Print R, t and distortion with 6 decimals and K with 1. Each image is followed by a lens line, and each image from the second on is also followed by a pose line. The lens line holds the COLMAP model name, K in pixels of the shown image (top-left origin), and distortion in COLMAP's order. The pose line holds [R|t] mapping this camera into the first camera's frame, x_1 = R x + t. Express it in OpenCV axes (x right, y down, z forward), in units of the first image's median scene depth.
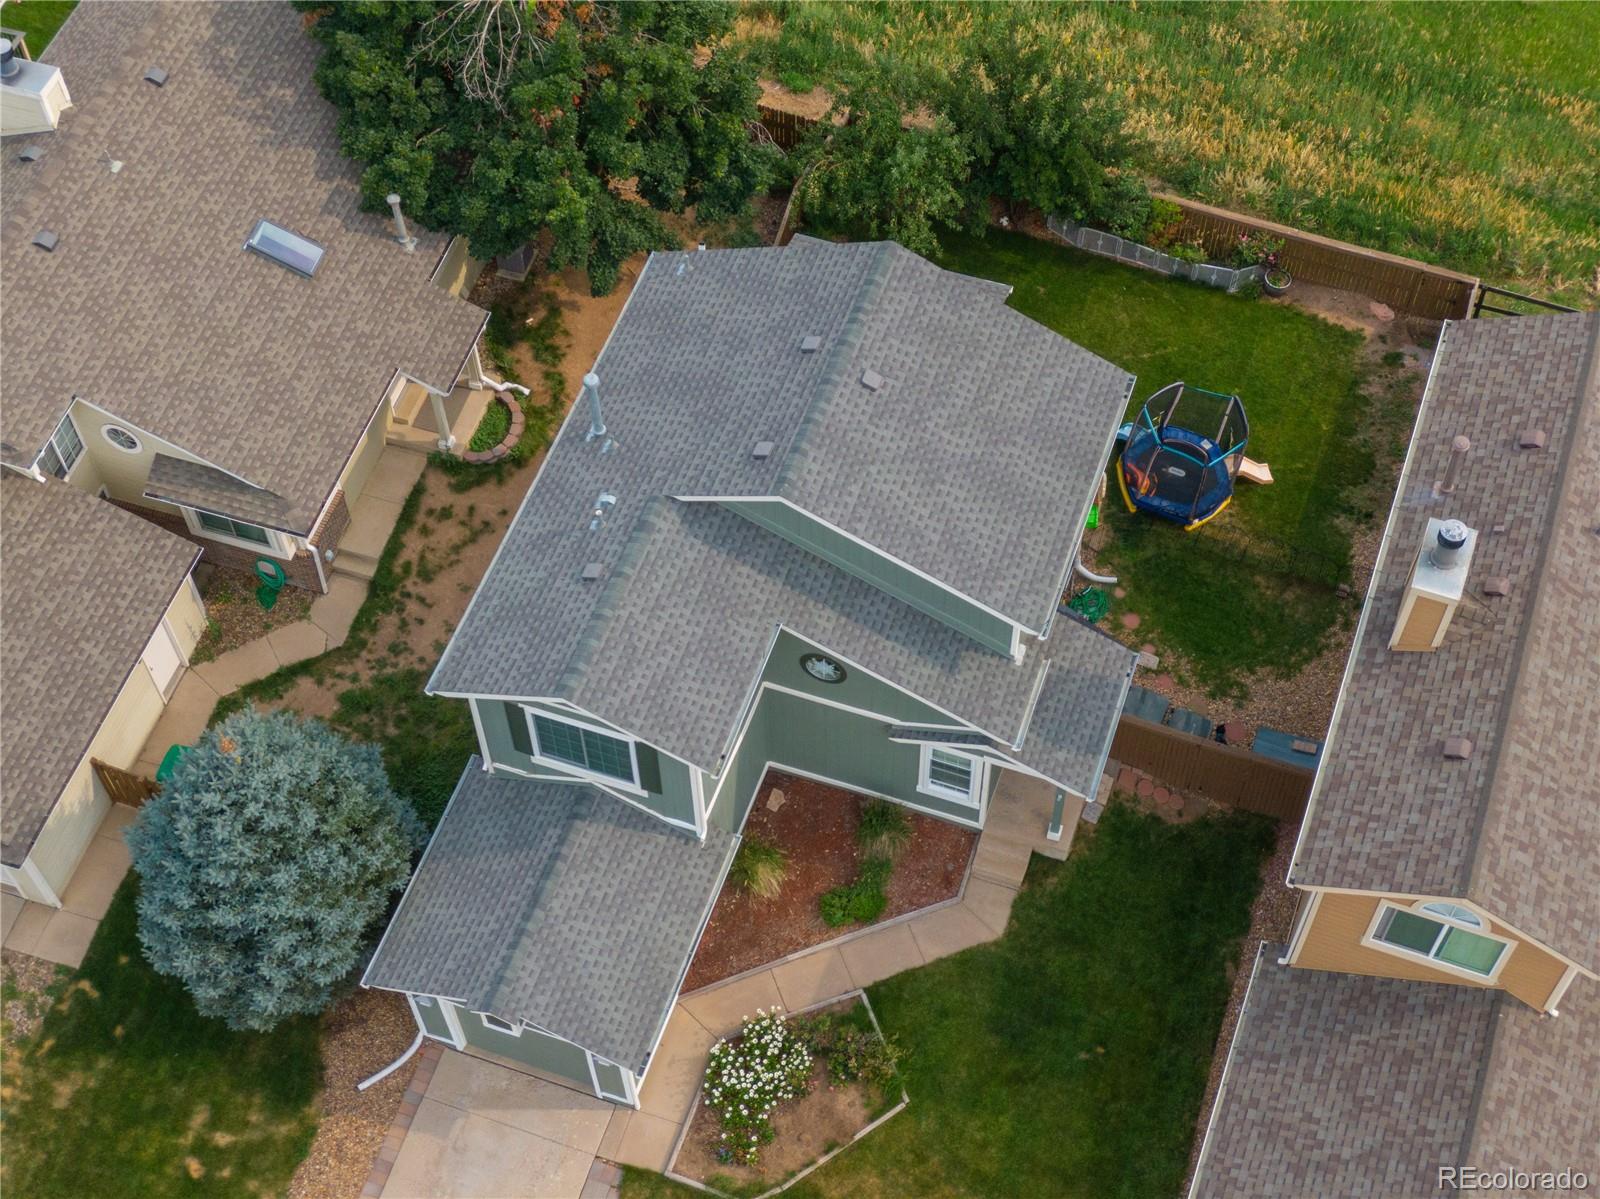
lens RADIAL K [[2302.3, 0, 800.0], [0, 2302.3, 599.5], [0, 0, 1]] dist [0.010287, 0.018318]
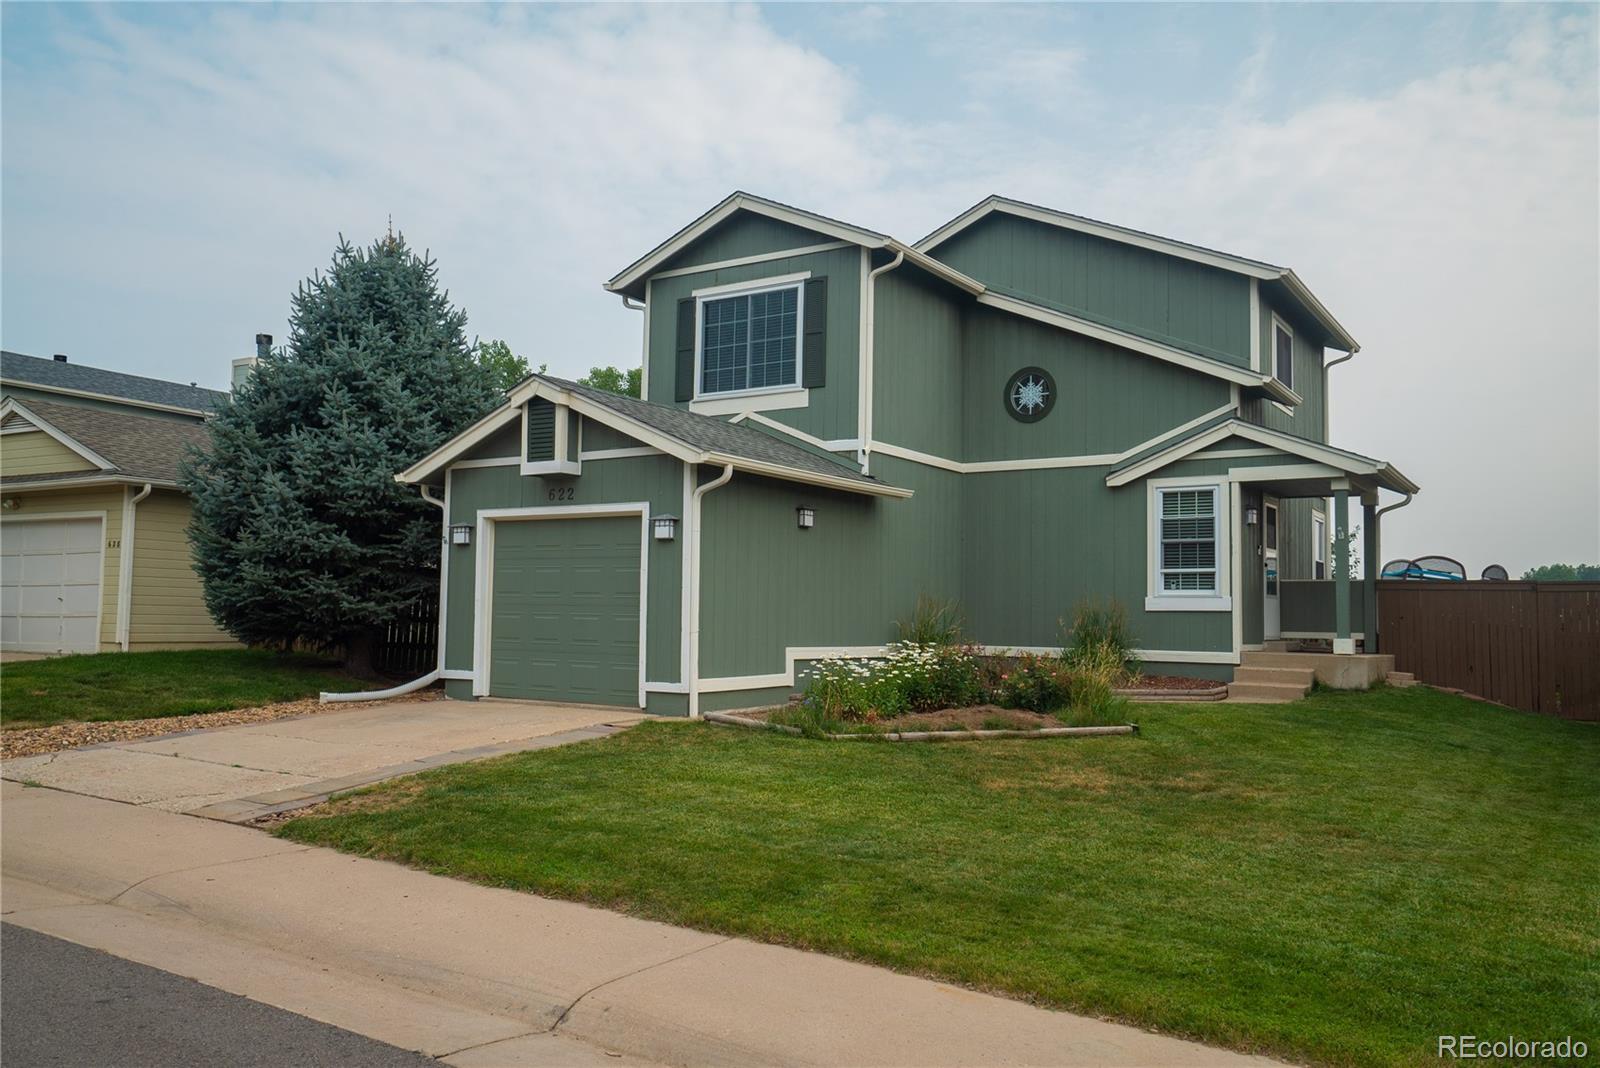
lens RADIAL K [[1270.2, 0, 800.0], [0, 1270.2, 534.0], [0, 0, 1]] dist [0.041586, 0.000910]
pose [[0.972230, 0.017409, -0.233381, 0.038259], [-0.211947, 0.488367, -0.846508, 0.479863], [0.099238, 0.872465, 0.478495, 0.782662]]
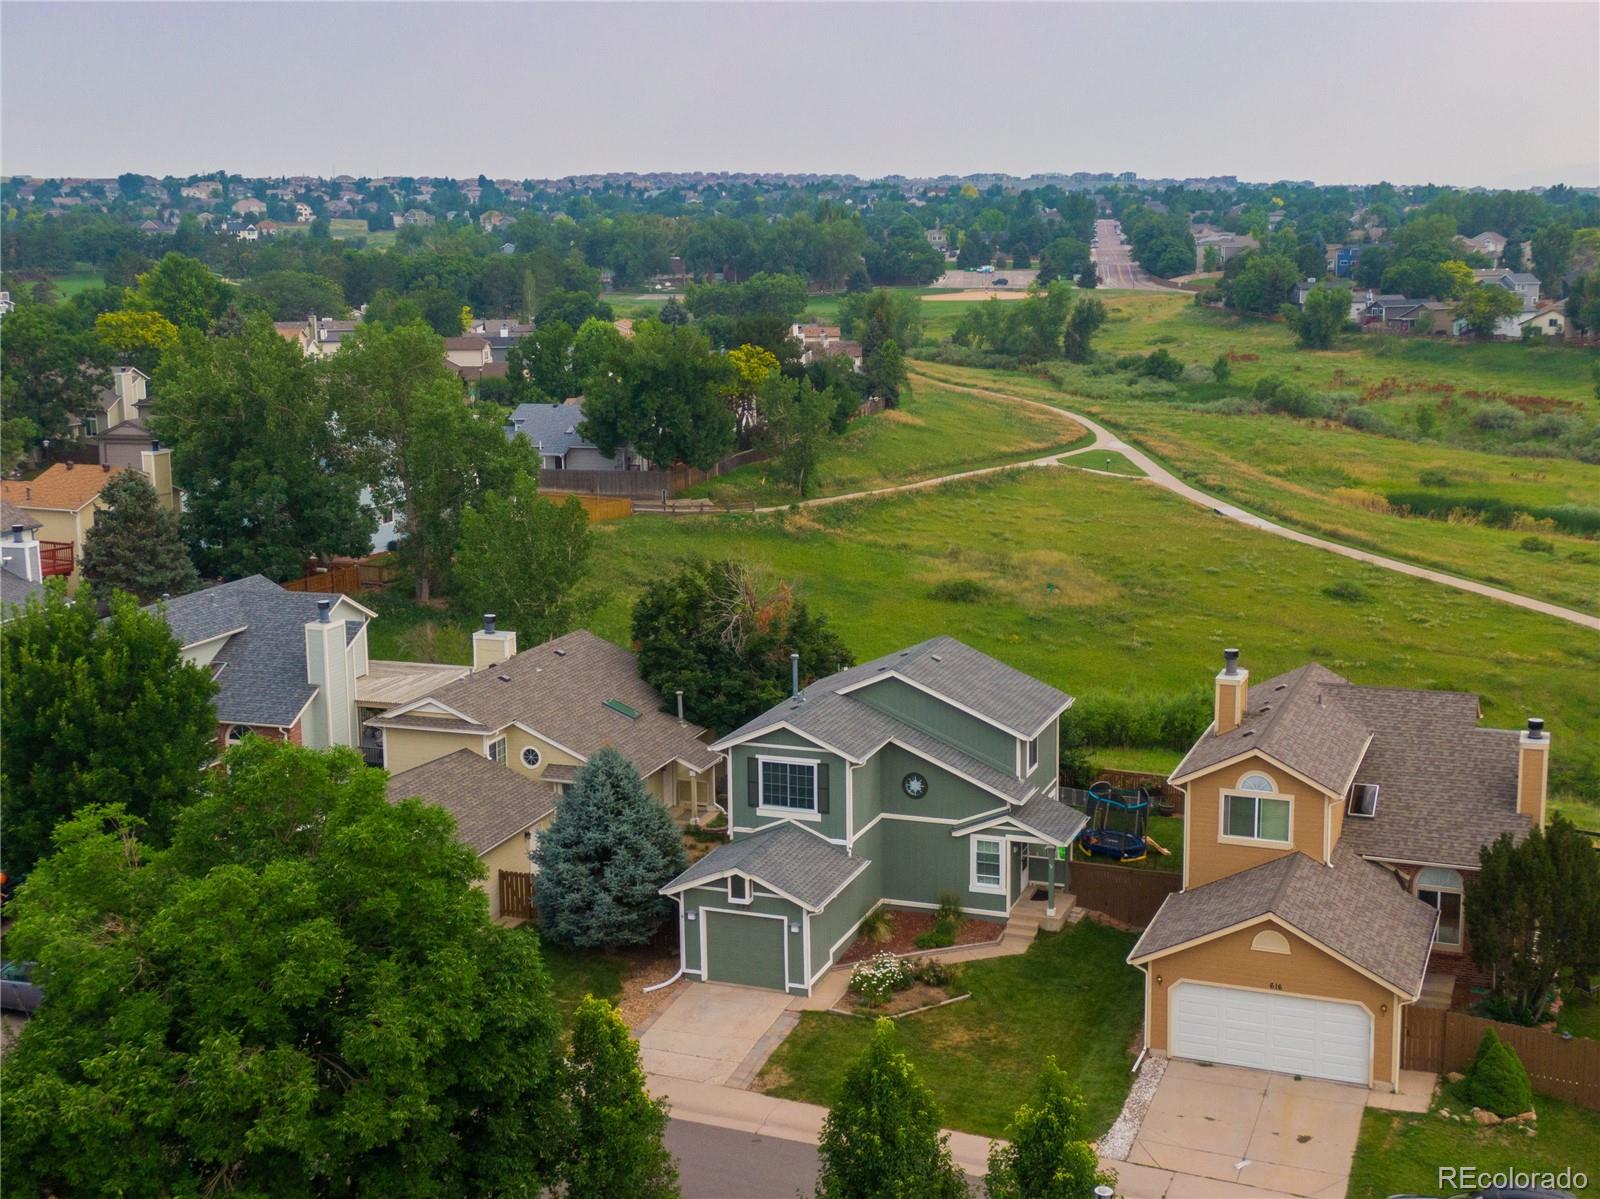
lens RADIAL K [[1973.2, 0, 800.0], [0, 1973.2, 599.5], [0, 0, 1]] dist [0.020649, 0.005757]
pose [[0.999753, 0.010506, -0.019576, -0.051733], [-0.021433, 0.688079, -0.725319, 1.047423], [0.005849, 0.725560, 0.688135, -0.190158]]
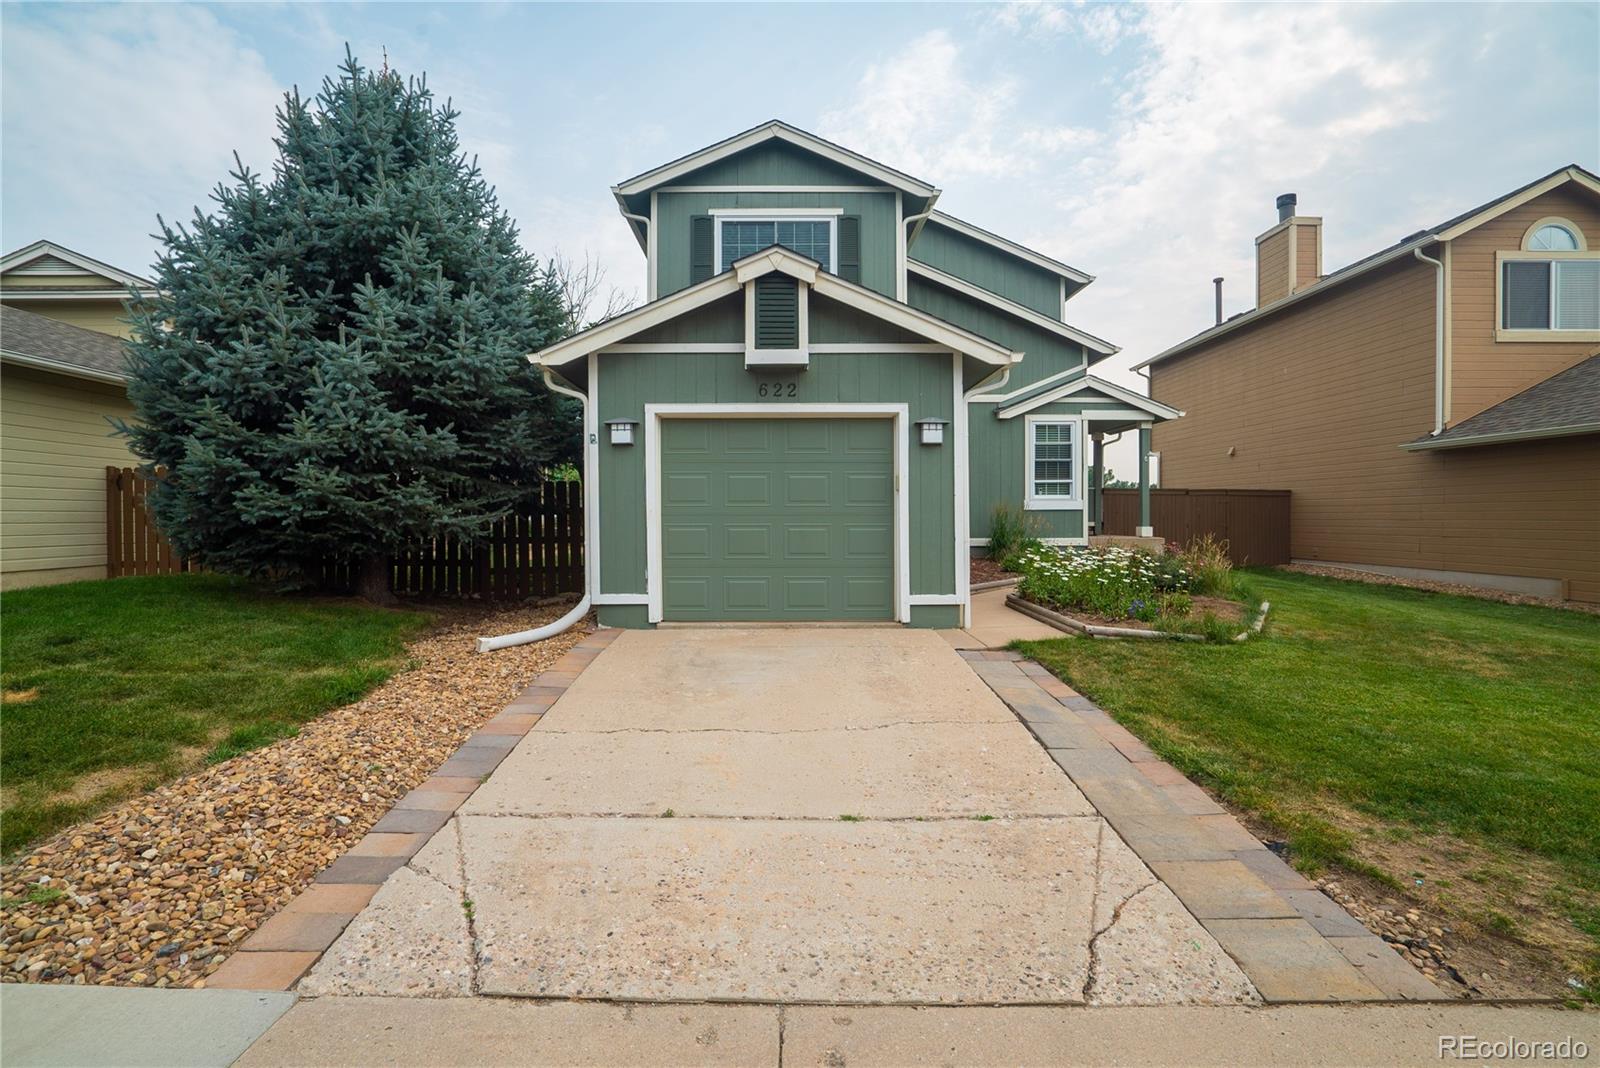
lens RADIAL K [[755.8, 0, 797.4], [0, 755.8, 529.7], [0, 0, 1]] dist [-0.068447, 0.036795]
pose [[0.936727, 0.005720, 0.350014, -0.181474], [0.286798, 0.560773, -0.776711, 0.345979], [-0.200721, 0.827950, 0.523651, 0.871138]]
